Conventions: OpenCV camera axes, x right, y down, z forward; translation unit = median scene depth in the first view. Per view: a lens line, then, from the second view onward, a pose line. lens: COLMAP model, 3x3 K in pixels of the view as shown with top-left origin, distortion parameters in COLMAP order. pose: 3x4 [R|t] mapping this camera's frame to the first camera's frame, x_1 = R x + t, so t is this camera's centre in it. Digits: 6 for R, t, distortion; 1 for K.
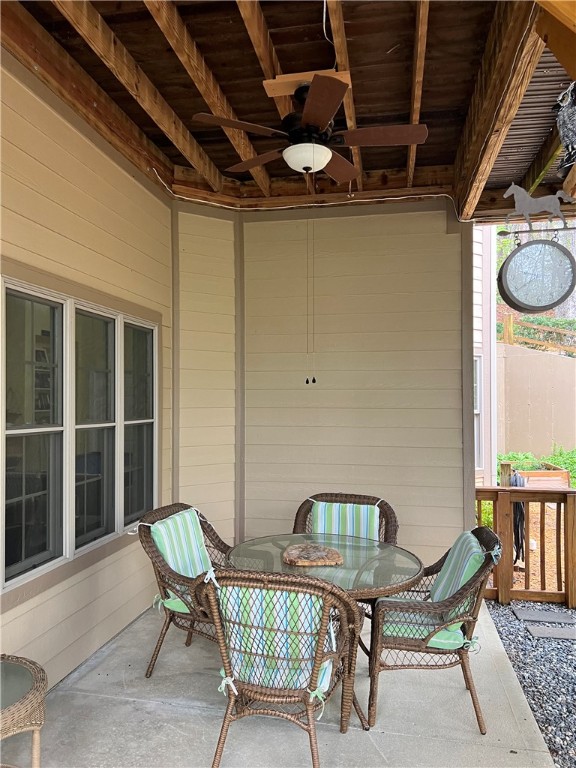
lens RADIAL K [[581.2, 0, 288.0], [0, 581.2, 384.0], [0, 0, 1]] dist [0.014064, -0.006473]
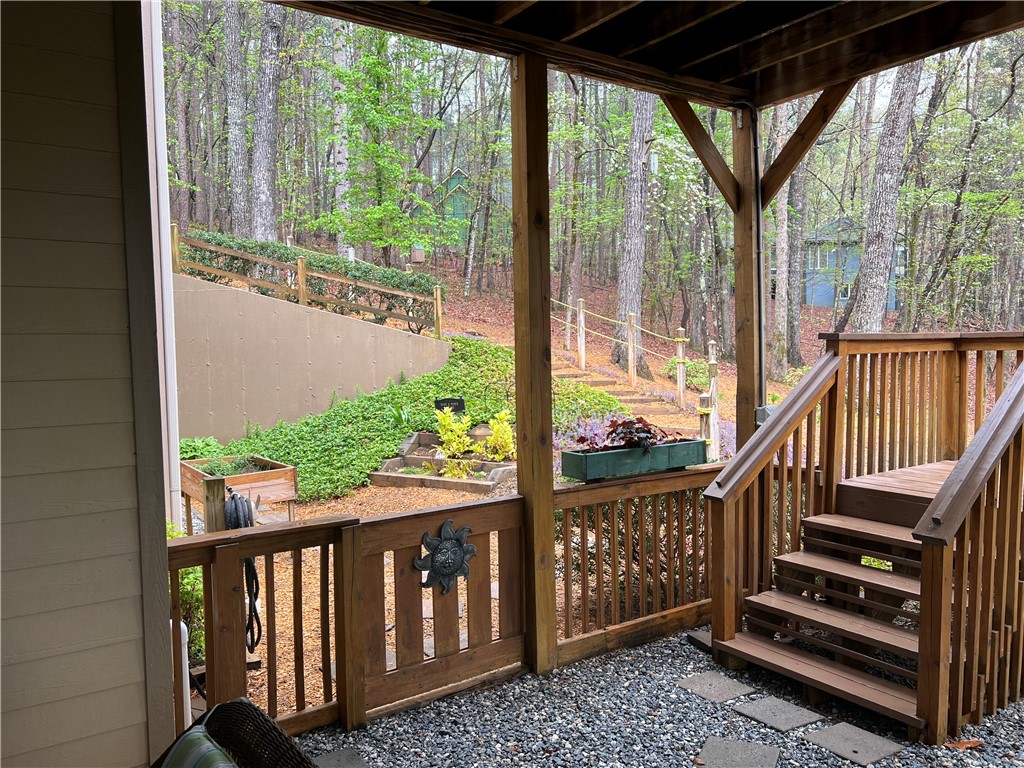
lens RADIAL K [[774.9, 0, 514.5], [0, 774.9, 390.6], [0, 0, 1]] dist [0.014064, -0.006473]
pose [[0.702610, -0.053173, 0.709585, 0.084299], [0.005244, 0.997564, 0.069560, 0.012486], [-0.711555, -0.045153, 0.701178, 0.372320]]
